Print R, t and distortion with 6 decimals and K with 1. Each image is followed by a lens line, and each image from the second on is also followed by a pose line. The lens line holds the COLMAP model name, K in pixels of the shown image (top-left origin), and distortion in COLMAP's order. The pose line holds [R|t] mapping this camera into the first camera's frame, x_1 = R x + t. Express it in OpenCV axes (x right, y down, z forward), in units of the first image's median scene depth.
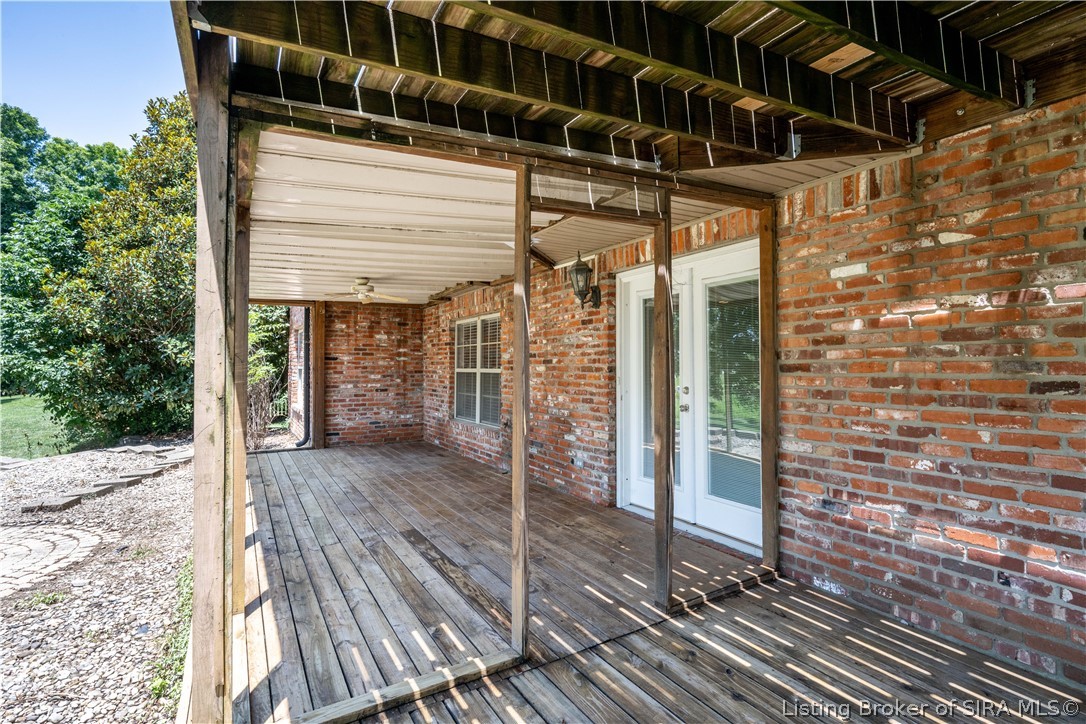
lens RADIAL K [[542.2, 0, 543.0], [0, 542.2, 362.0], [0, 0, 1]] dist [0.000270, 0.000008]
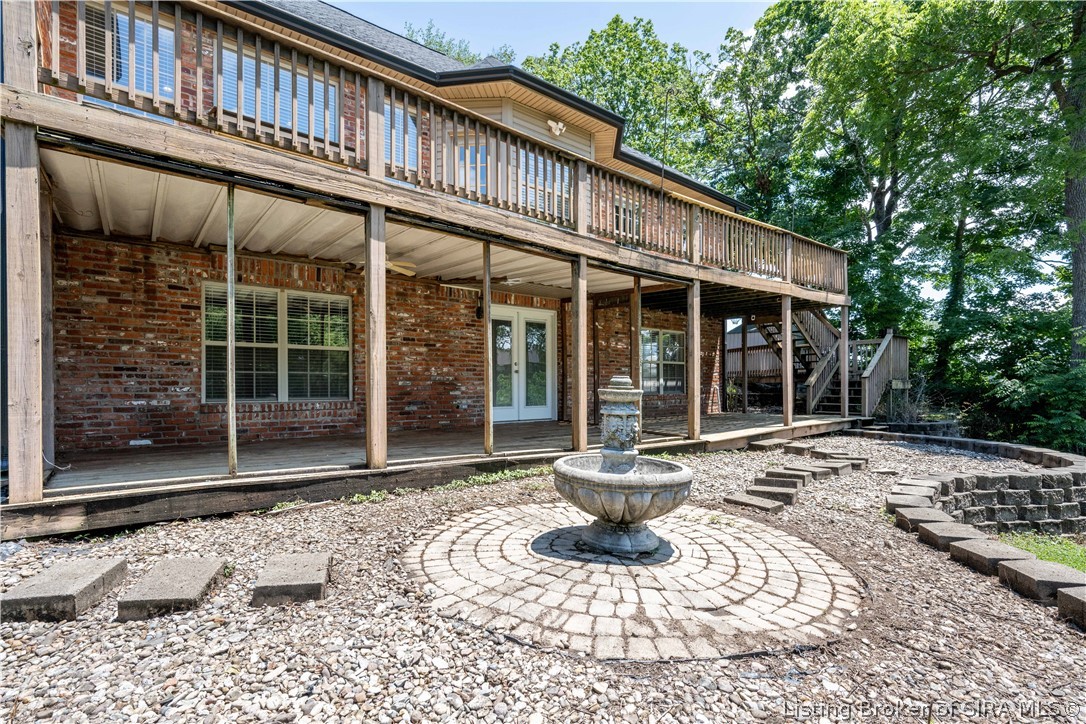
lens RADIAL K [[530.9, 0, 541.2], [0, 530.9, 389.3], [0, 0, 1]] dist [0.000435, 0.000235]
pose [[-0.160223, 0.000570, 0.987081, -1.614678], [-0.002122, 0.999997, -0.000922, 0.132099], [-0.987079, -0.002242, -0.160221, 1.023806]]
